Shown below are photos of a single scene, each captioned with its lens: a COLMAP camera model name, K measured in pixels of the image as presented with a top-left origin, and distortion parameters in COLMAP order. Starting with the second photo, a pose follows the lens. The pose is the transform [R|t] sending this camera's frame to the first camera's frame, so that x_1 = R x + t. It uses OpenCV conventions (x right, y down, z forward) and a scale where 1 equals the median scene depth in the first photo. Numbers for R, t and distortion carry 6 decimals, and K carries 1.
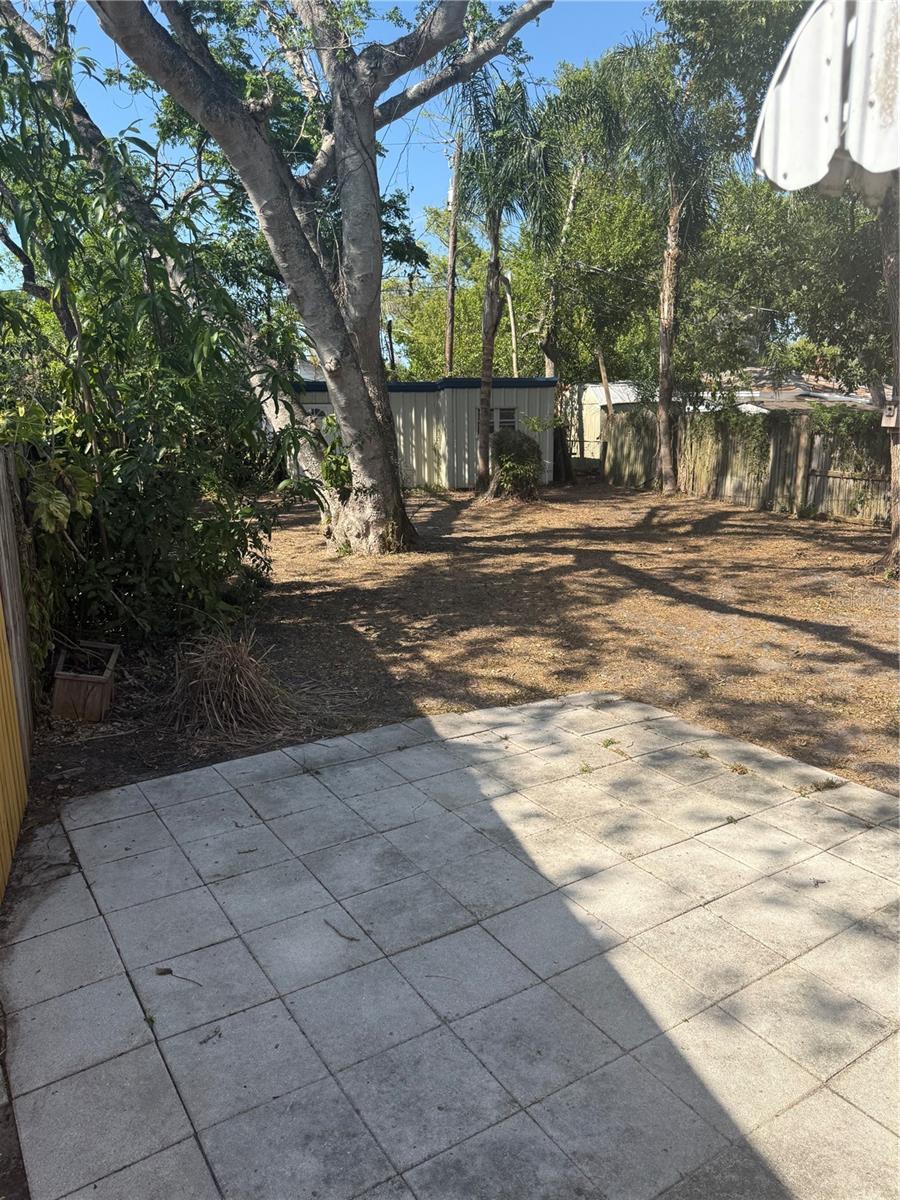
lens RADIAL K [[843.5, 0, 450.0], [0, 843.5, 600.0], [0, 0, 1]] dist [0.116153, -0.139556]
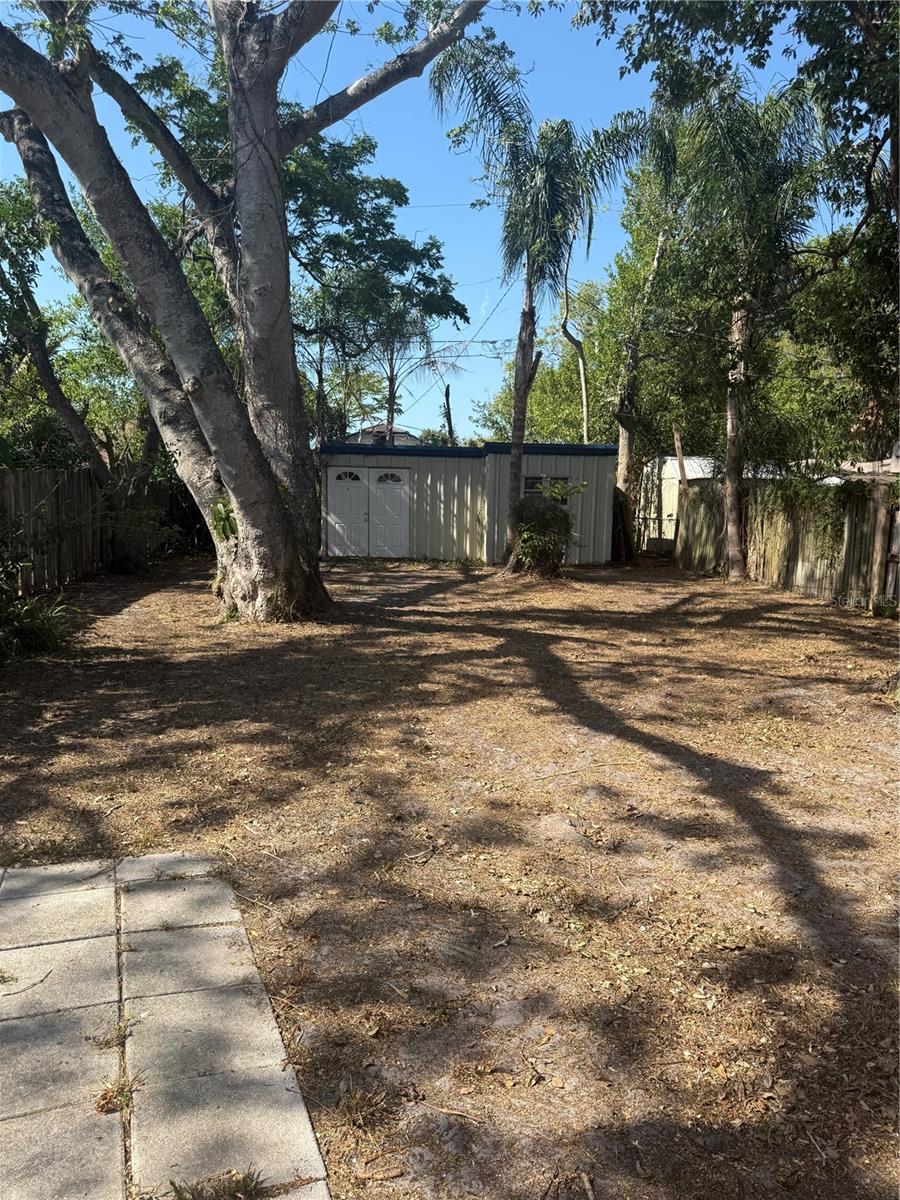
lens RADIAL K [[843.5, 0, 450.0], [0, 843.5, 600.0], [0, 0, 1]] dist [0.116153, -0.139556]
pose [[0.981219, 0.056350, -0.184484, 0.237722], [-0.074664, 0.992780, -0.093876, -0.011974], [0.177862, 0.105887, 0.978342, 0.234577]]
